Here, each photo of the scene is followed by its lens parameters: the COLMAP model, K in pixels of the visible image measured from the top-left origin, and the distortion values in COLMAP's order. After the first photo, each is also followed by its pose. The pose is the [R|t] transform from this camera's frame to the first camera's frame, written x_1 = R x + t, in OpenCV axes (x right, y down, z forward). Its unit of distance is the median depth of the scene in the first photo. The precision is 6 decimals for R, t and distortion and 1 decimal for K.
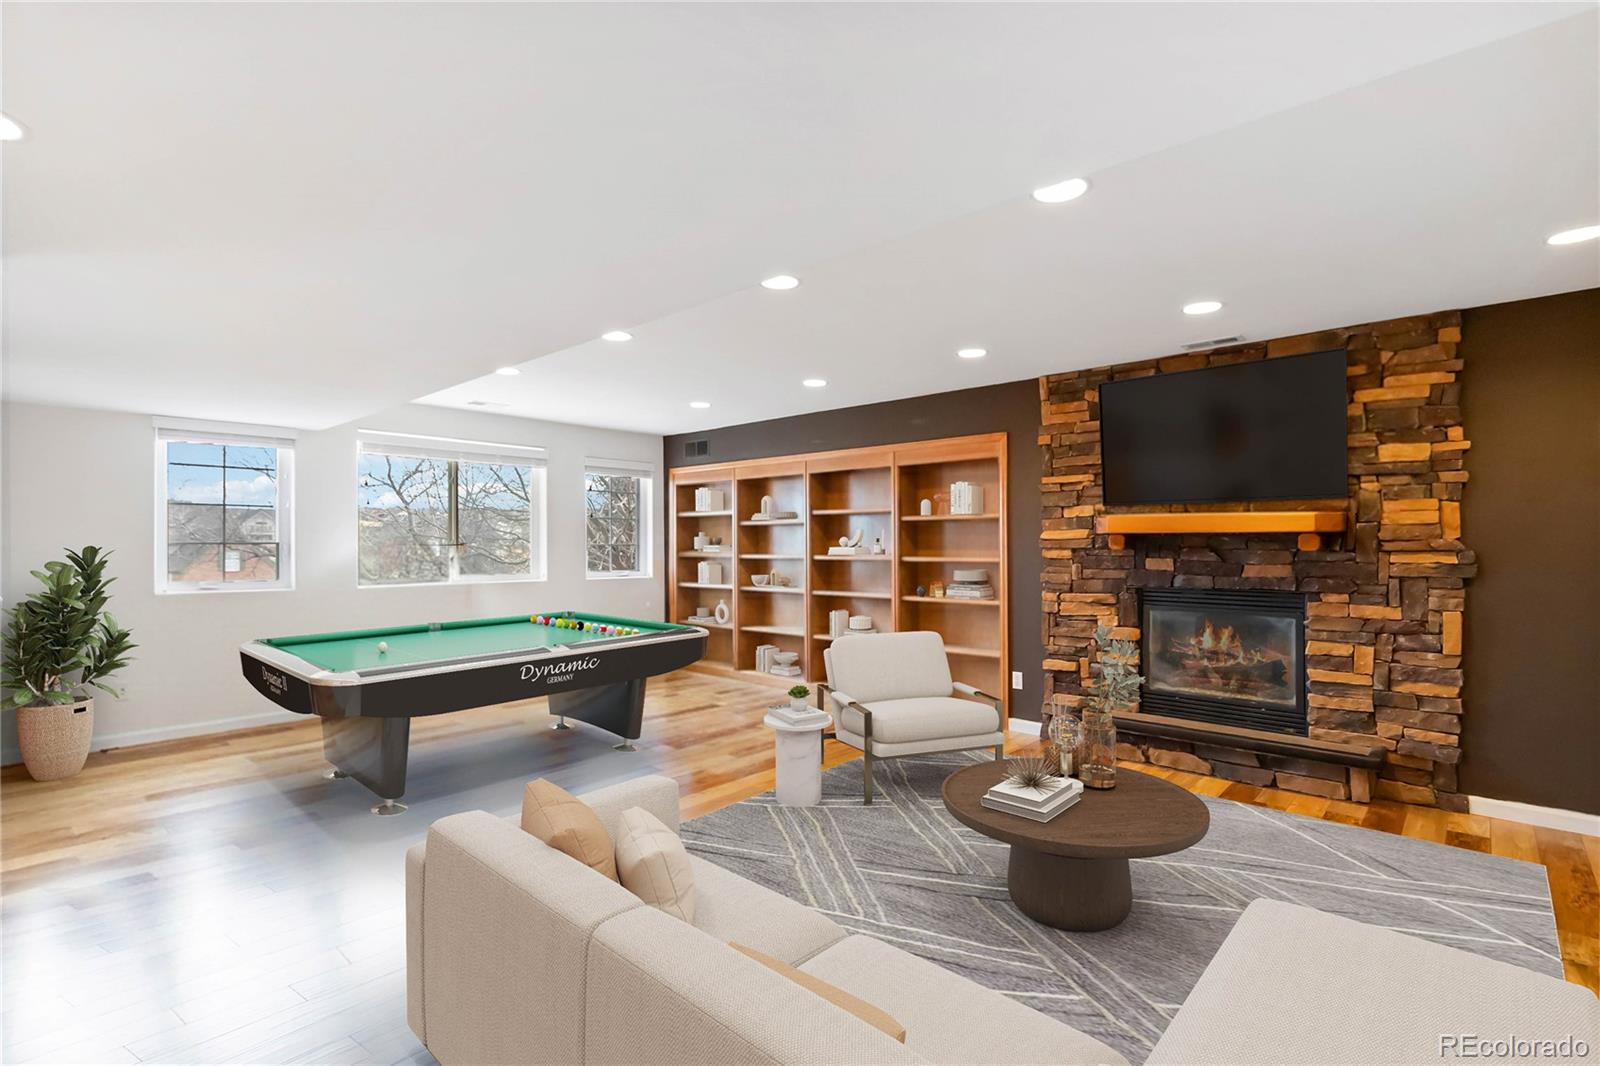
lens RADIAL K [[743.7, 0, 802.7], [0, 743.7, 535.0], [0, 0, 1]] dist [0.003892, 0.000203]
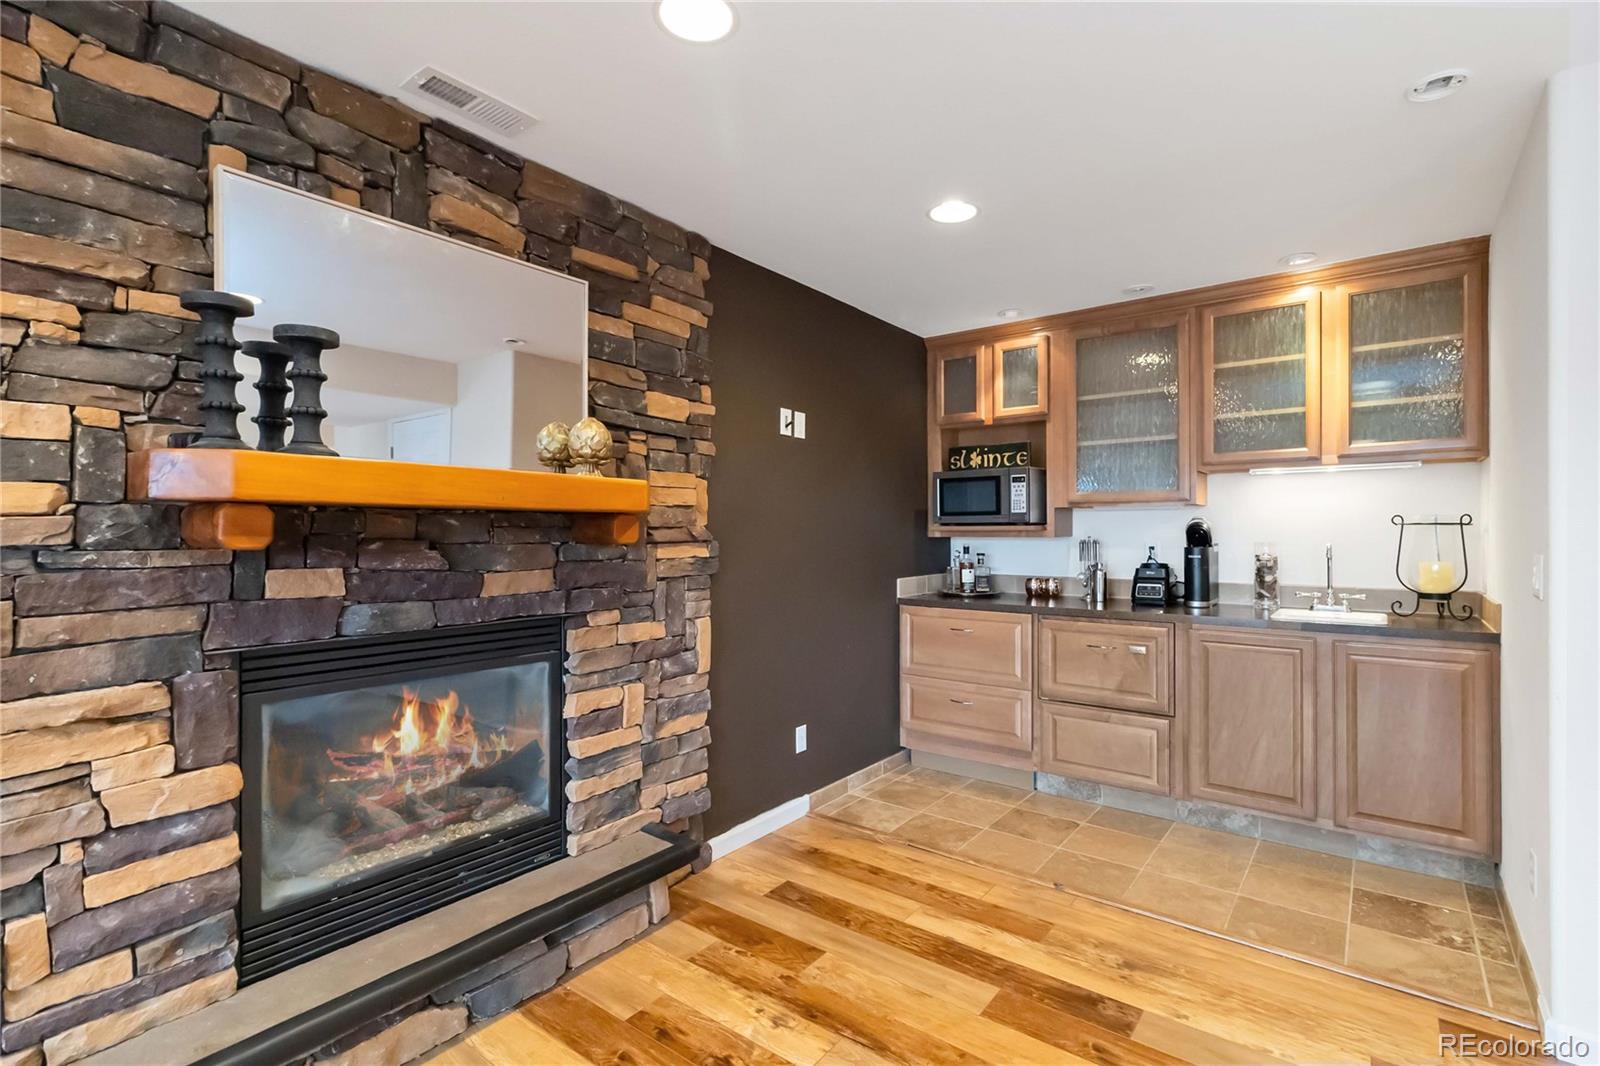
lens RADIAL K [[743.7, 0, 799.1], [0, 743.7, 533.5], [0, 0, 1]] dist [0.003892, 0.000203]
pose [[-0.084003, 0.001172, 0.996465, 0.070460], [-0.009257, 0.999955, -0.001957, 0.012789], [-0.996423, -0.009388, -0.083988, 0.910507]]
